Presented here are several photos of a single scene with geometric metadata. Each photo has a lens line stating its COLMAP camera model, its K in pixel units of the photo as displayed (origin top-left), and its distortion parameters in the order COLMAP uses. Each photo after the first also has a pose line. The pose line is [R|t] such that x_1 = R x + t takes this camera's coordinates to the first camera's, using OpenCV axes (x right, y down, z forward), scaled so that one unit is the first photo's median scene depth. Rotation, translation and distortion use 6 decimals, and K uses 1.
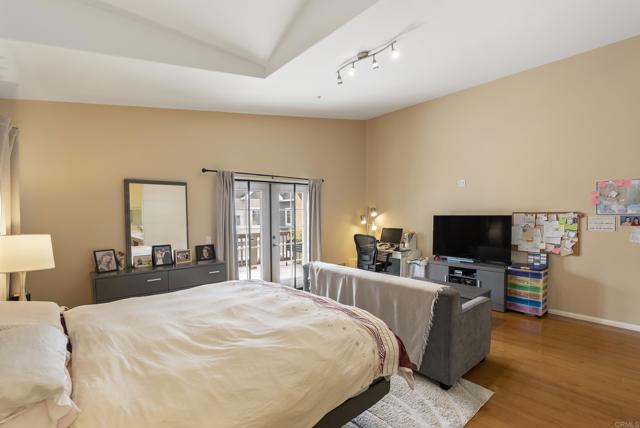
lens RADIAL K [[298.1, 0, 321.1], [0, 298.1, 221.8], [0, 0, 1]] dist [0.000378, 0.000228]
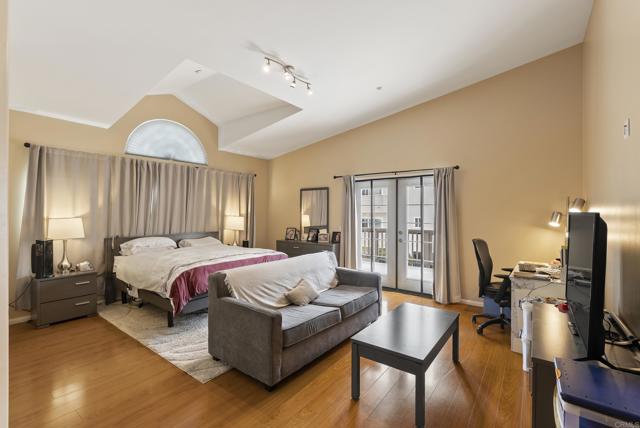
lens RADIAL K [[293.4, 0, 321.9], [0, 293.4, 208.5], [0, 0, 1]] dist [-0.000744, 0.000765]
pose [[0.226580, -0.002665, -0.973989, 0.876075], [-0.032570, 0.999416, -0.010311, -0.012104], [0.973448, 0.034059, 0.226361, 0.612088]]
